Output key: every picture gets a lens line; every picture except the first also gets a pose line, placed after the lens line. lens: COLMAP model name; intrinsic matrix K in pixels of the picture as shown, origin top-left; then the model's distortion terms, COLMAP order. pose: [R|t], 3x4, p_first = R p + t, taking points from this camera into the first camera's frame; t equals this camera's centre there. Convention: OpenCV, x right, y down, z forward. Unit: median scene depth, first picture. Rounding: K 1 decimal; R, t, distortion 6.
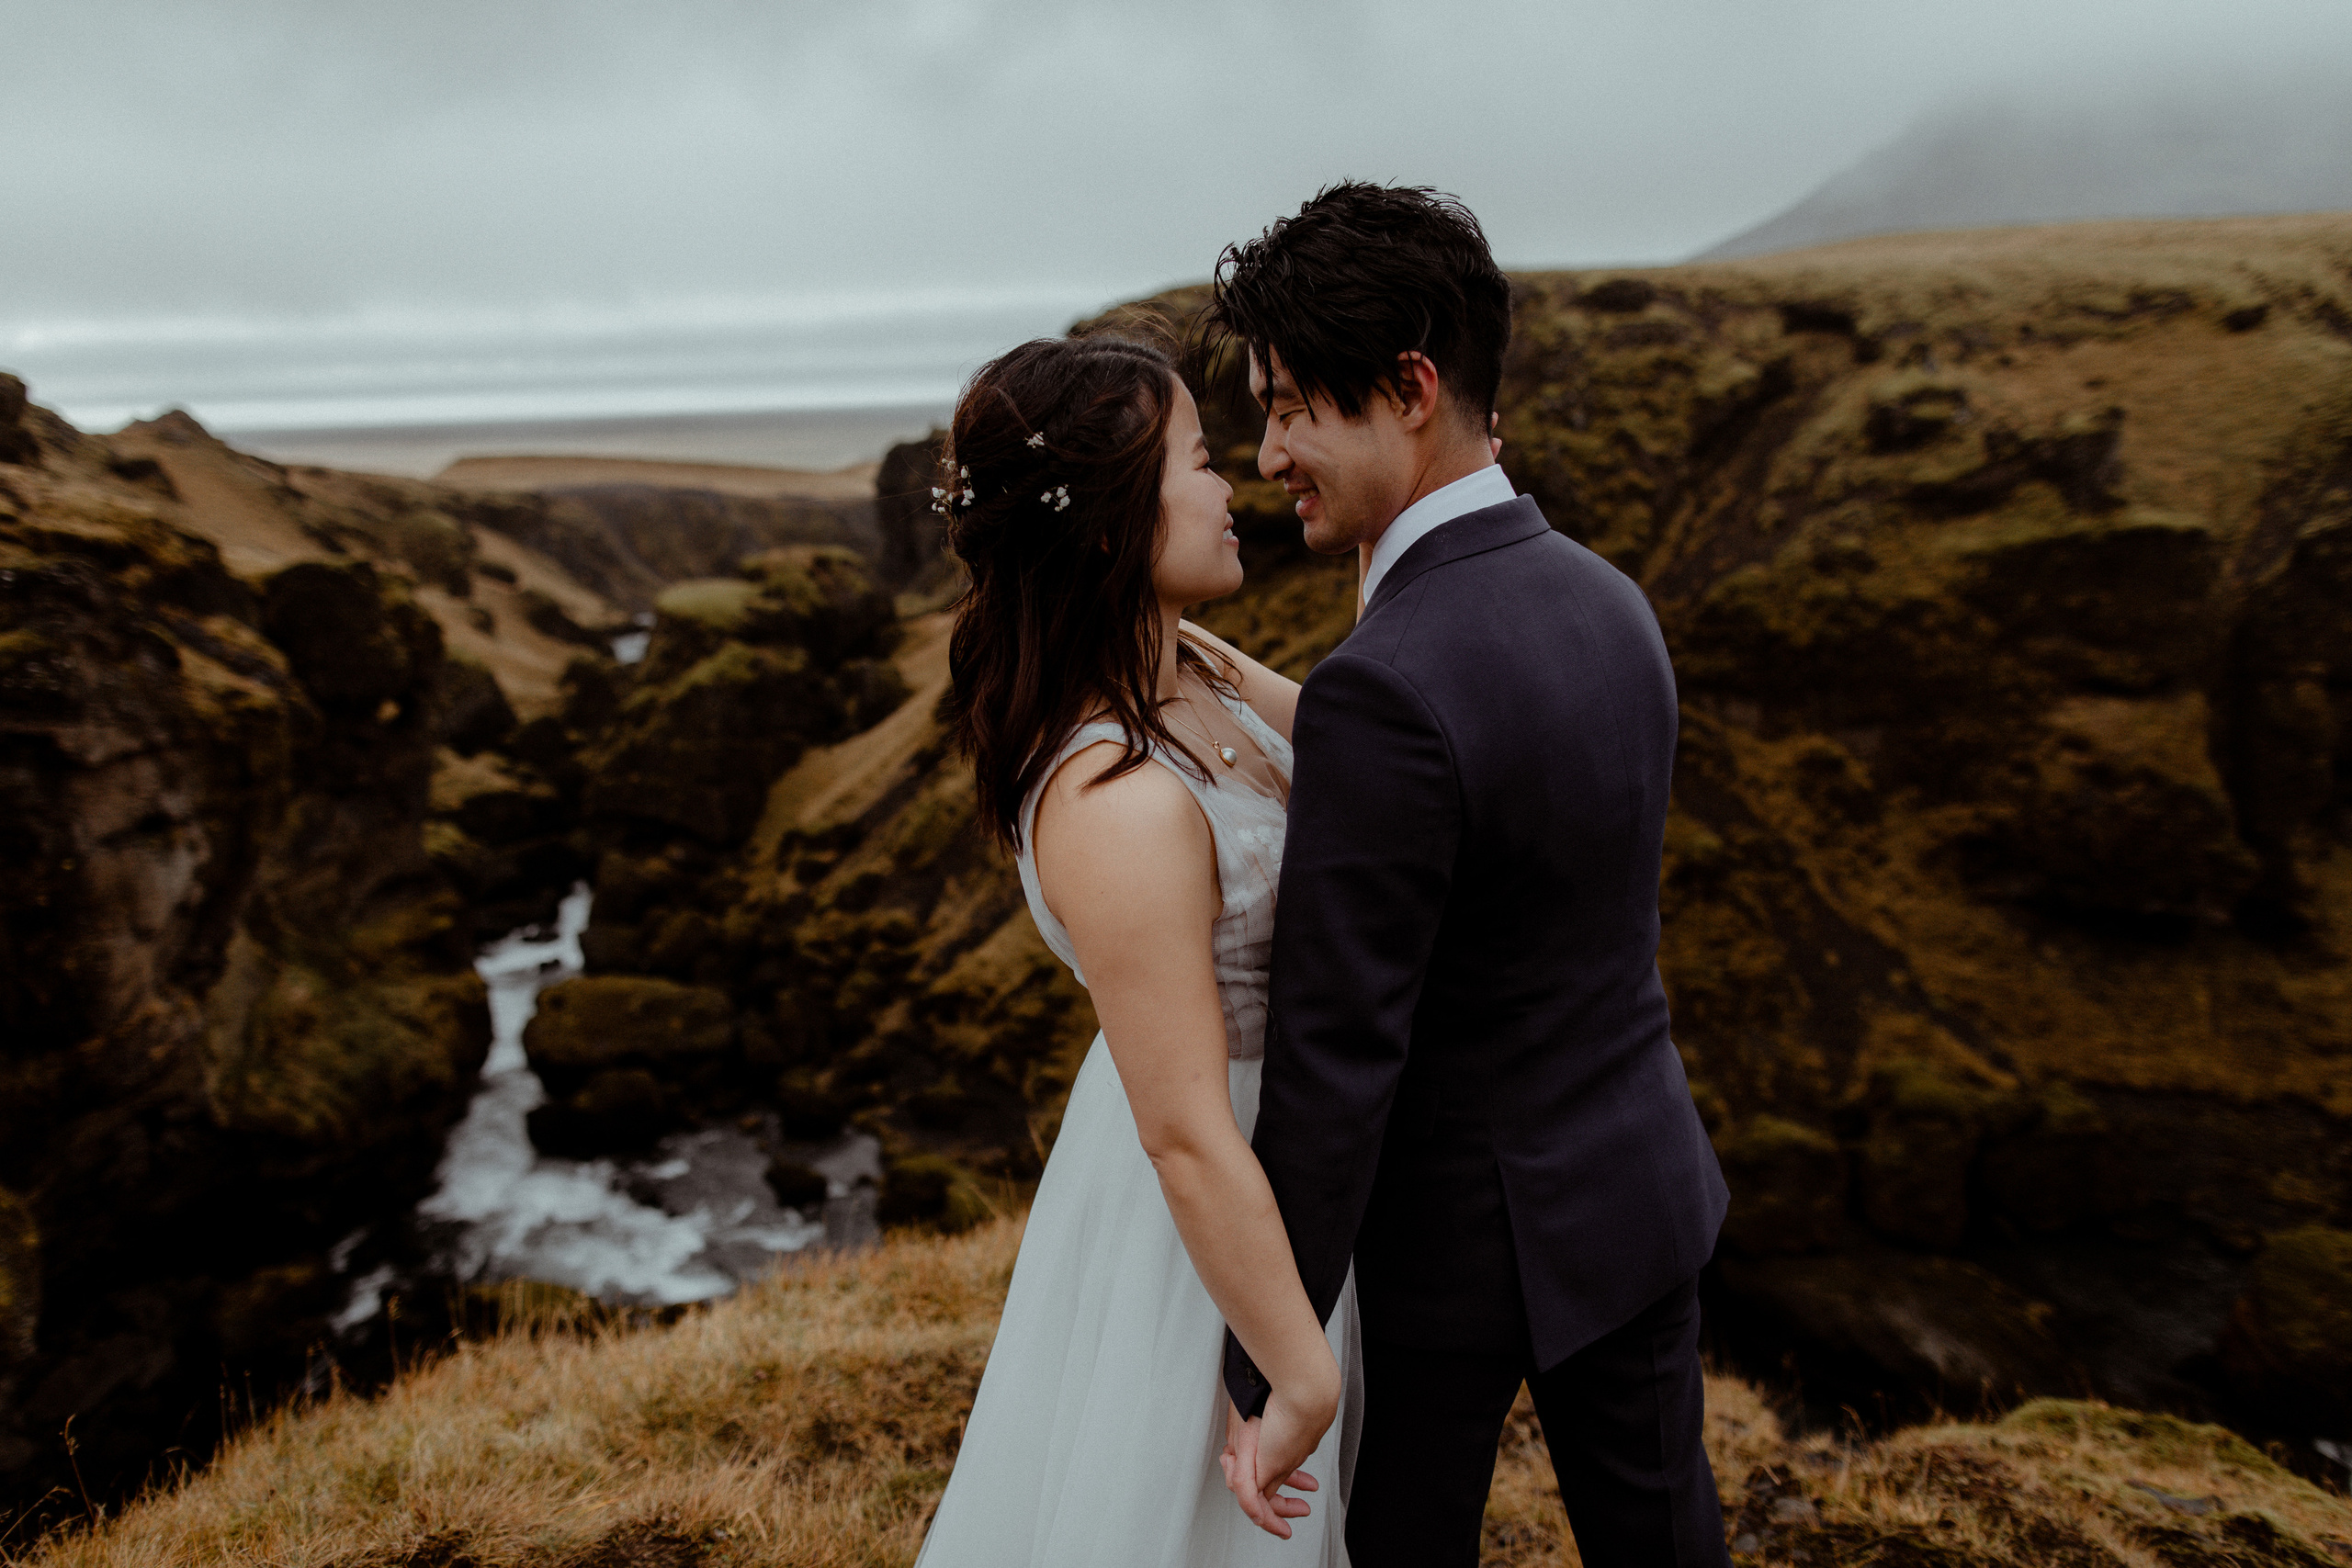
lens RADIAL K [[1579.9, 0, 1176.0], [0, 1579.9, 784.0], [0, 0, 1]] dist [0.001286, -0.004568]
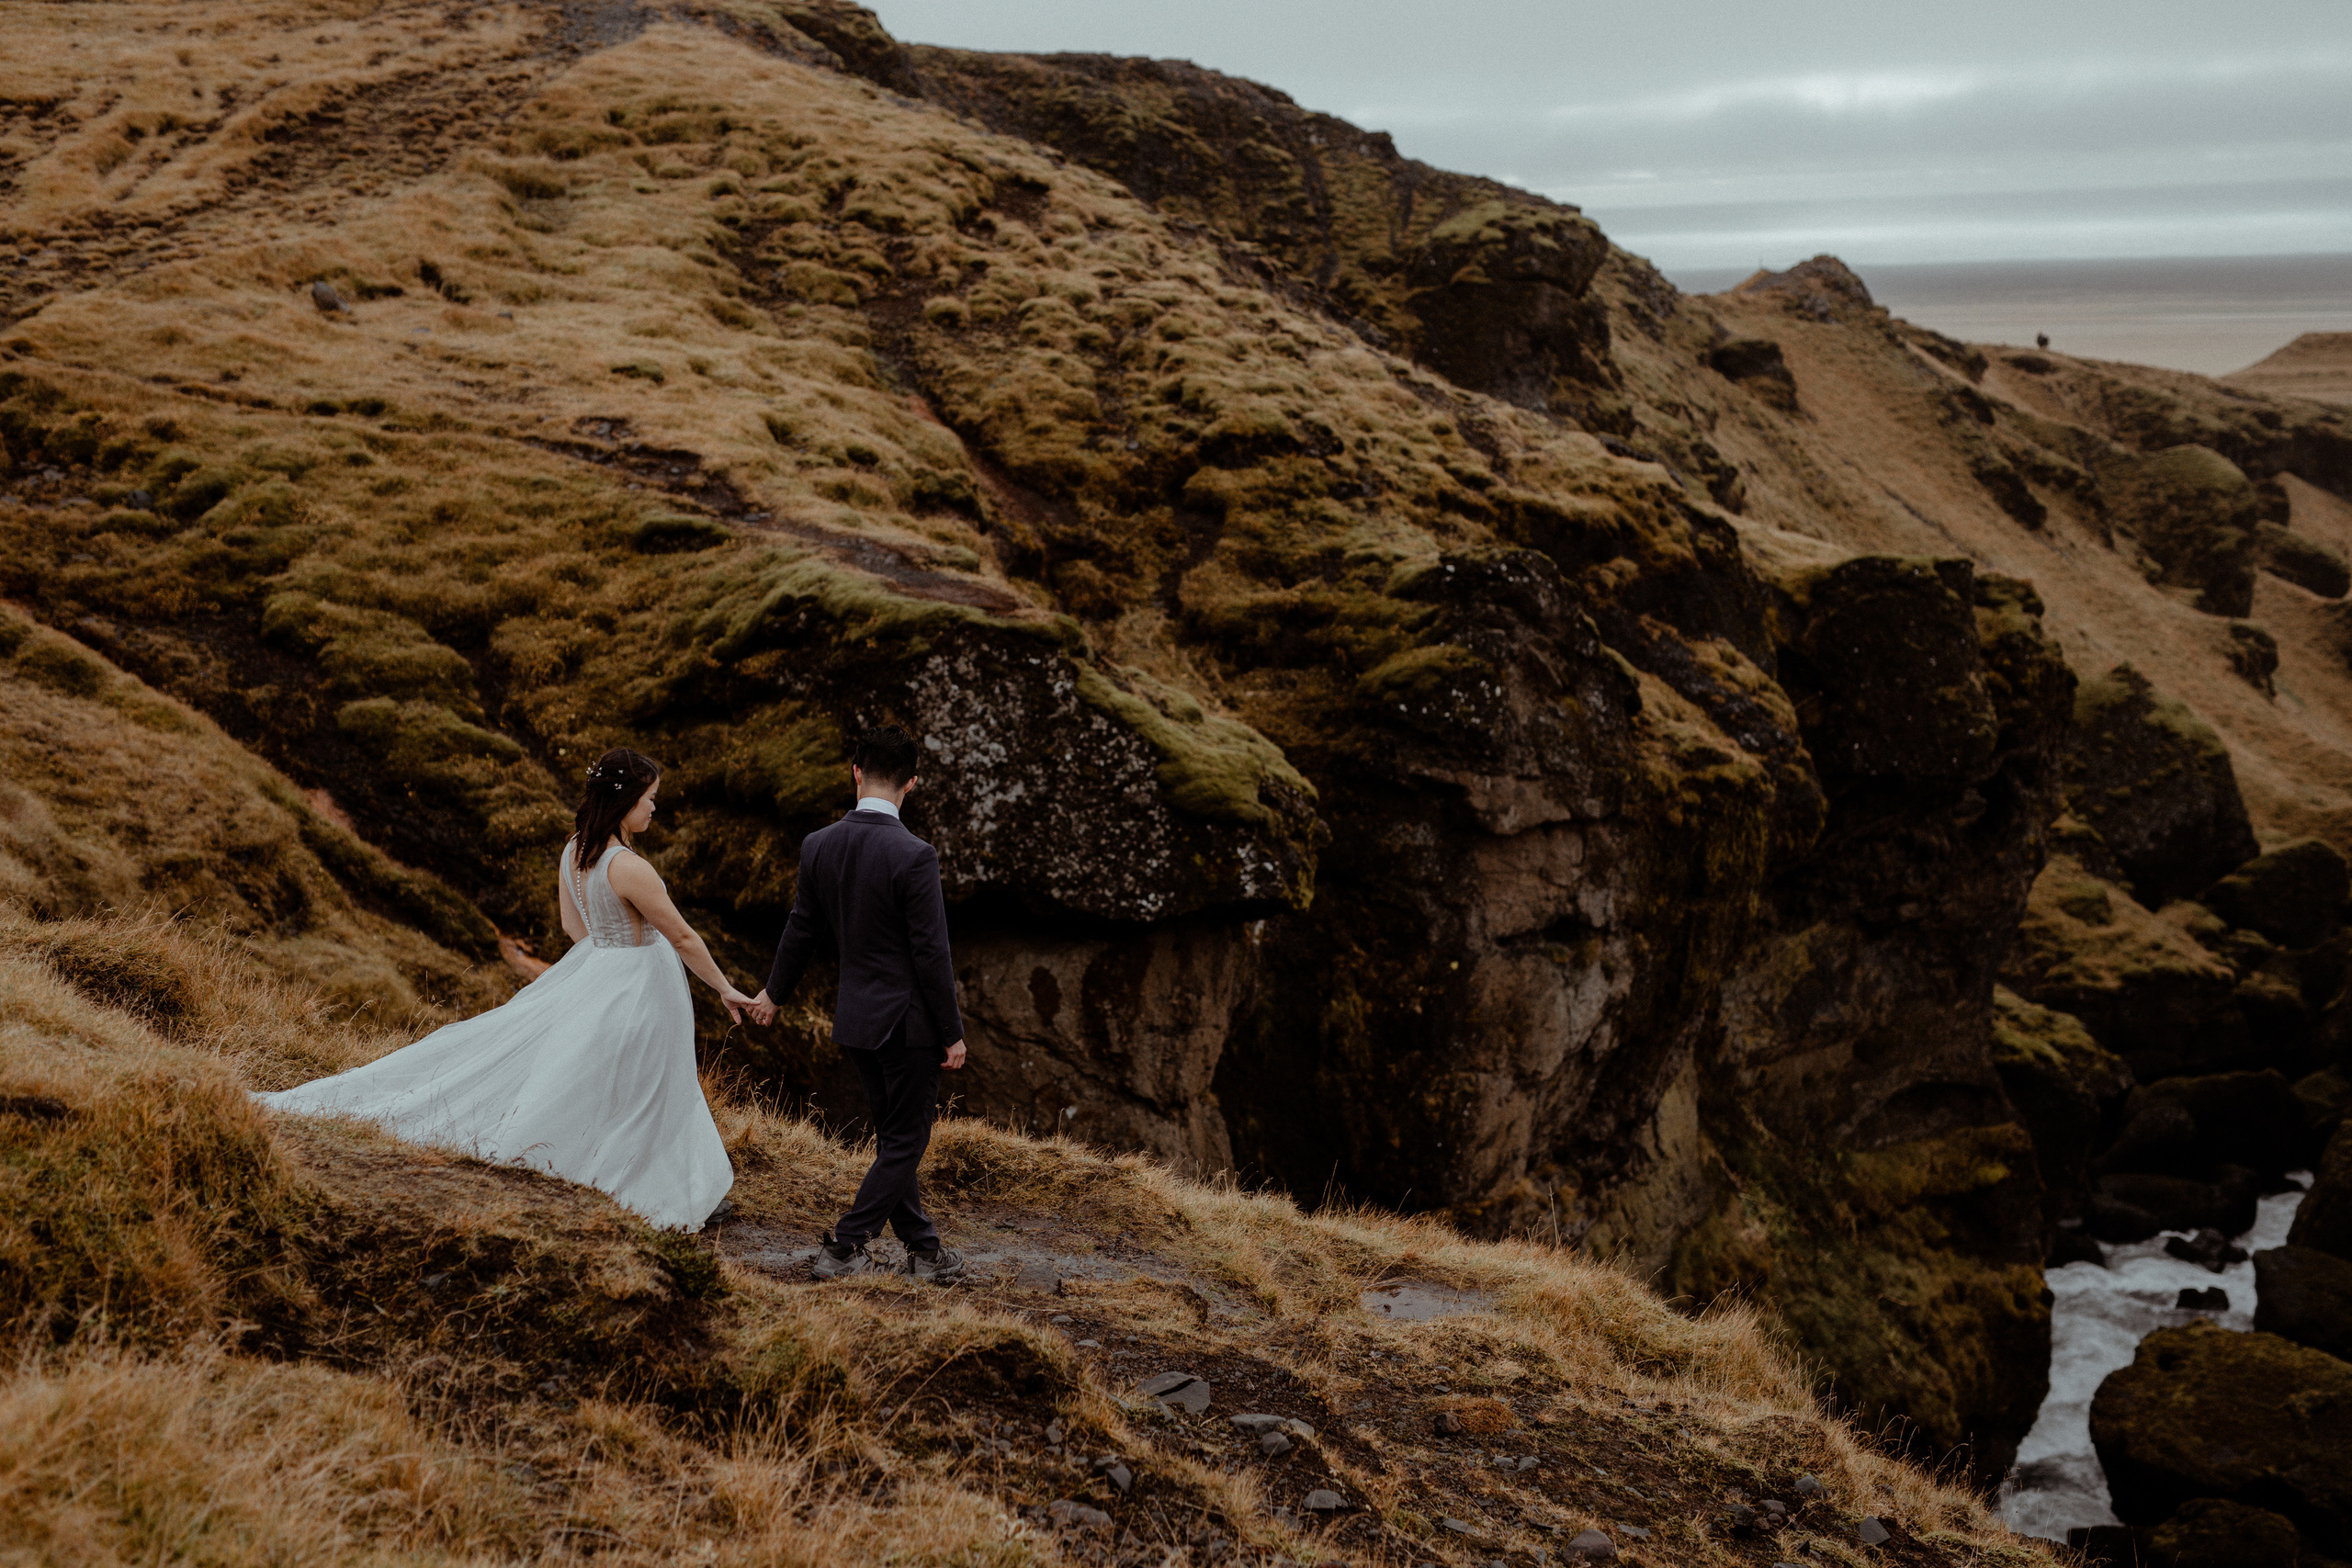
lens RADIAL K [[3253.6, 0, 1173.6], [0, 3253.6, 782.1], [0, 0, 1]] dist [-0.011885, 0.071866]
pose [[0.722158, 0.122948, -0.680714, 0.120009], [-0.165666, 0.986179, 0.002367, -0.007963], [0.671597, 0.111062, 0.732545, -0.107471]]
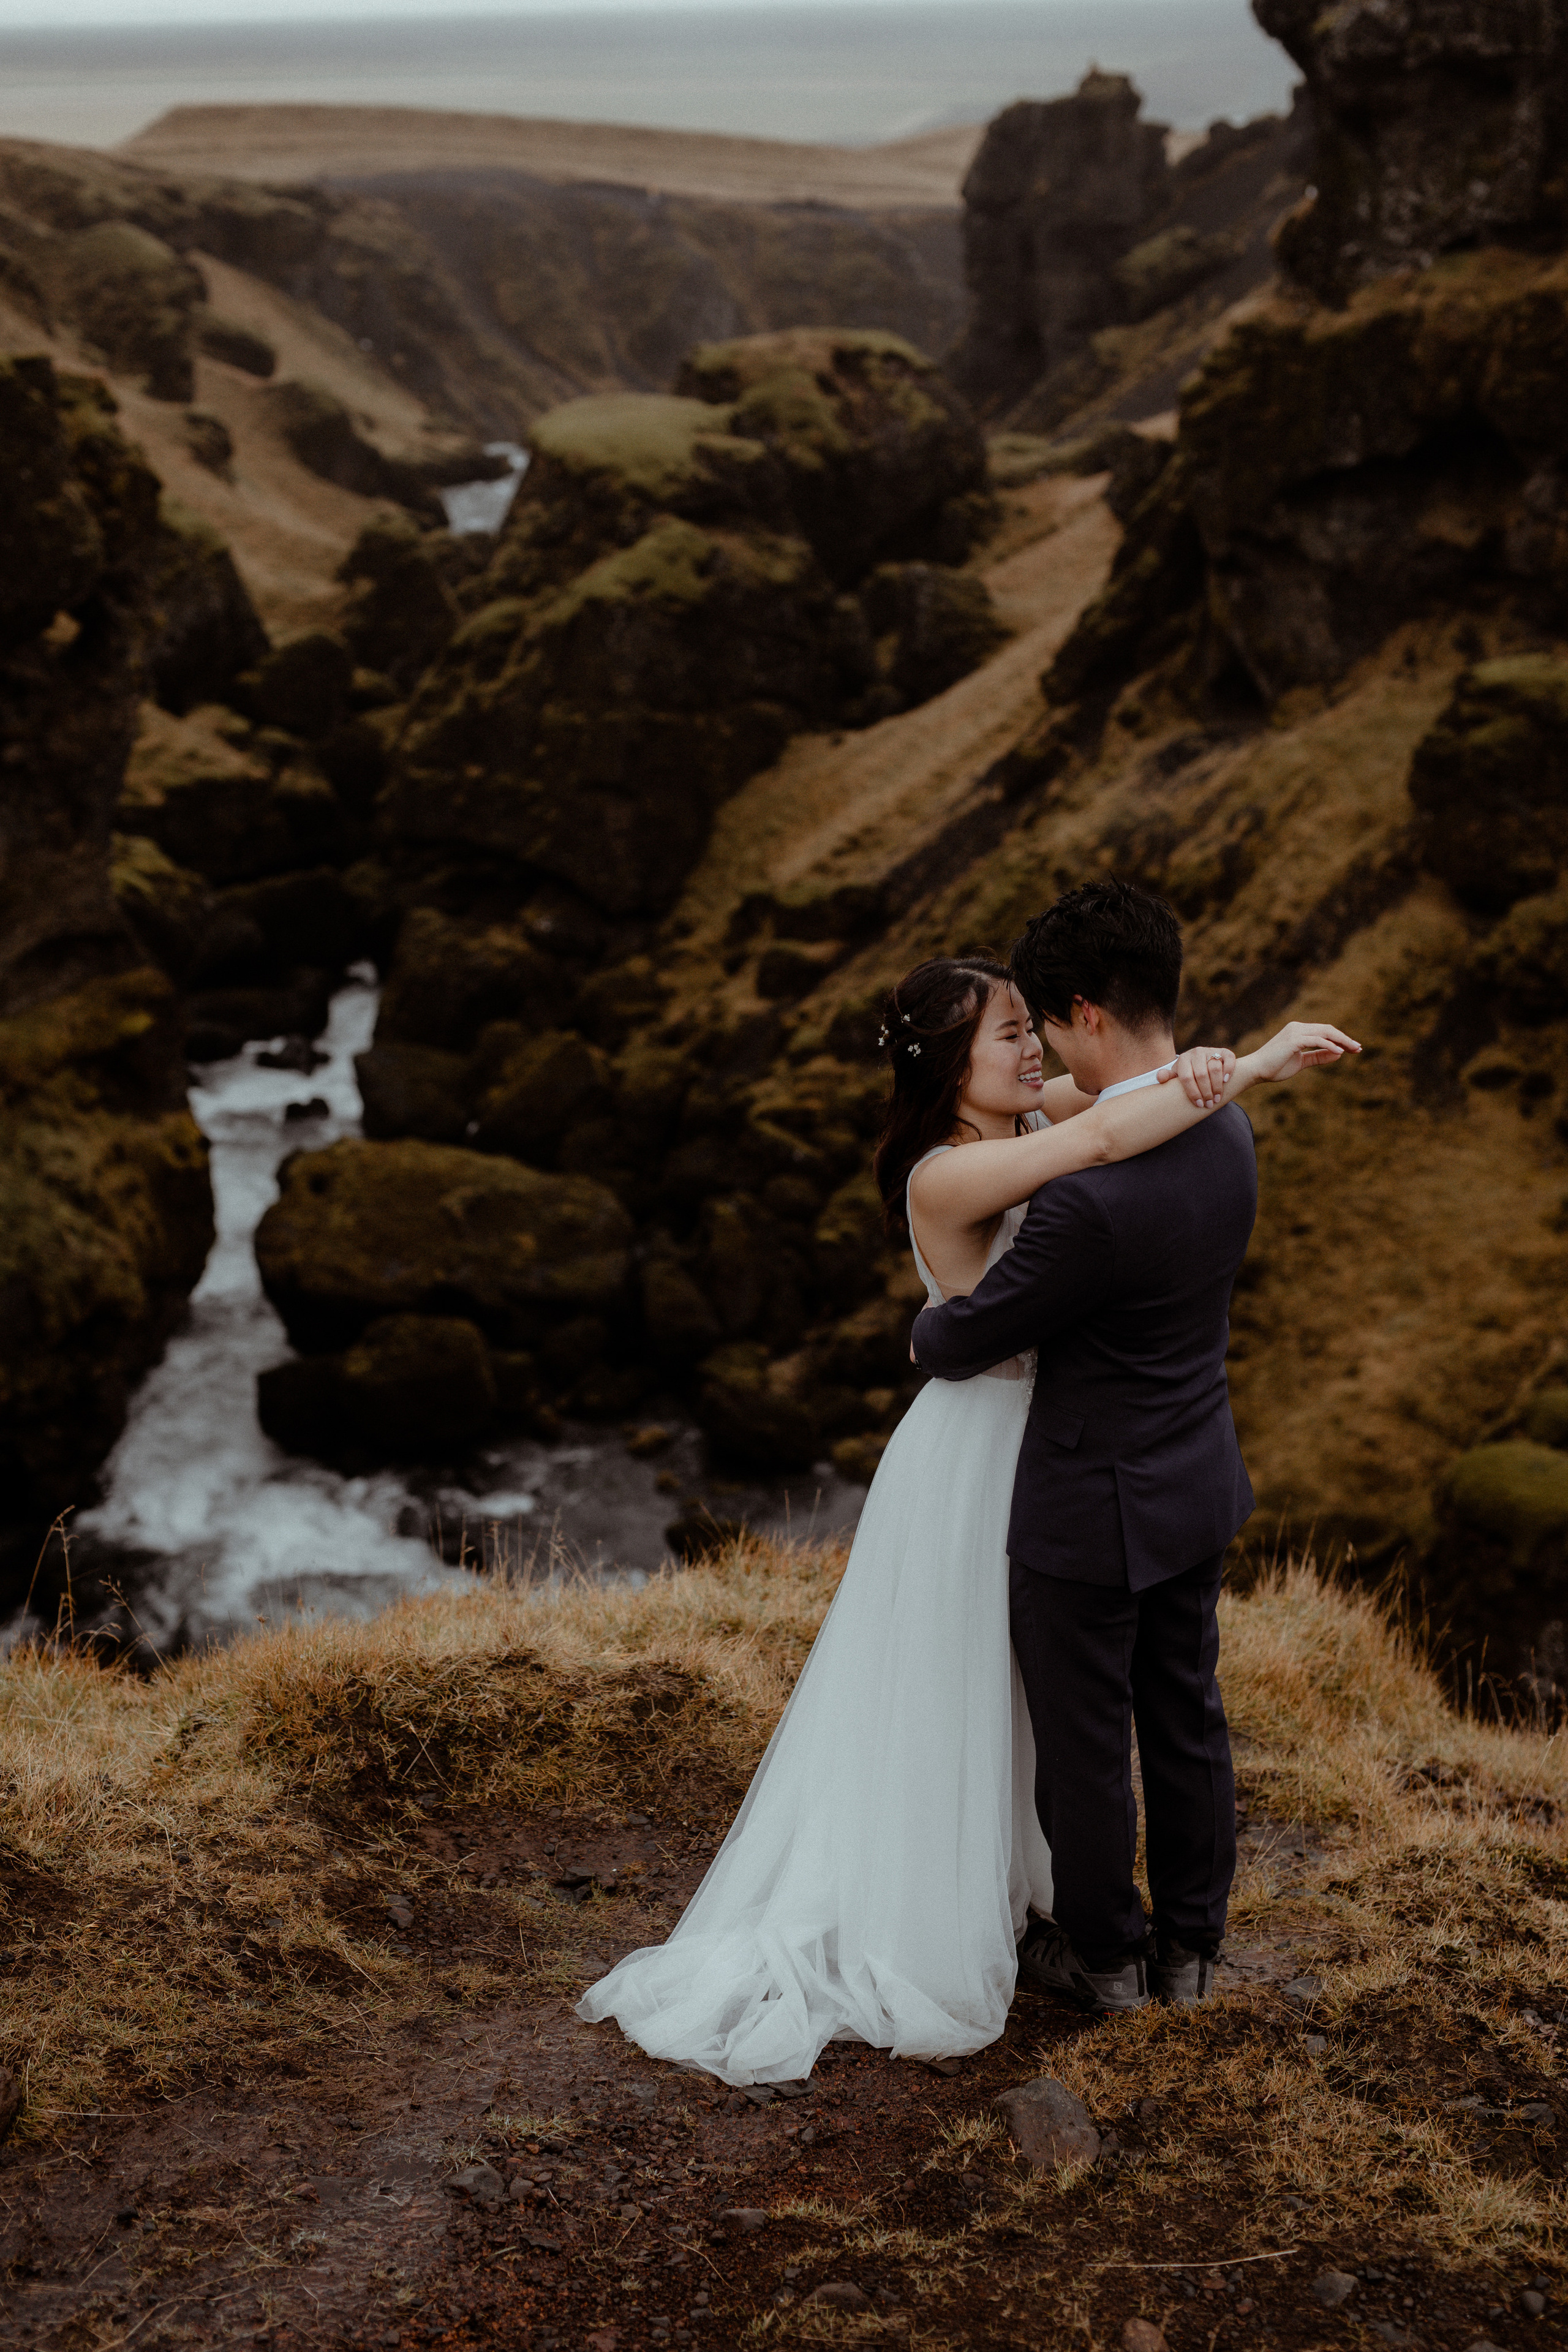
lens RADIAL K [[3253.9, 0, 787.5], [0, 3253.9, 1165.6], [0, 0, 1]] dist [-0.011885, 0.071866]
pose [[0.971566, 0.089636, -0.219147, 0.012137], [-0.065141, 0.991045, 0.116563, -0.010214], [0.227633, -0.098973, 0.968704, -0.057049]]
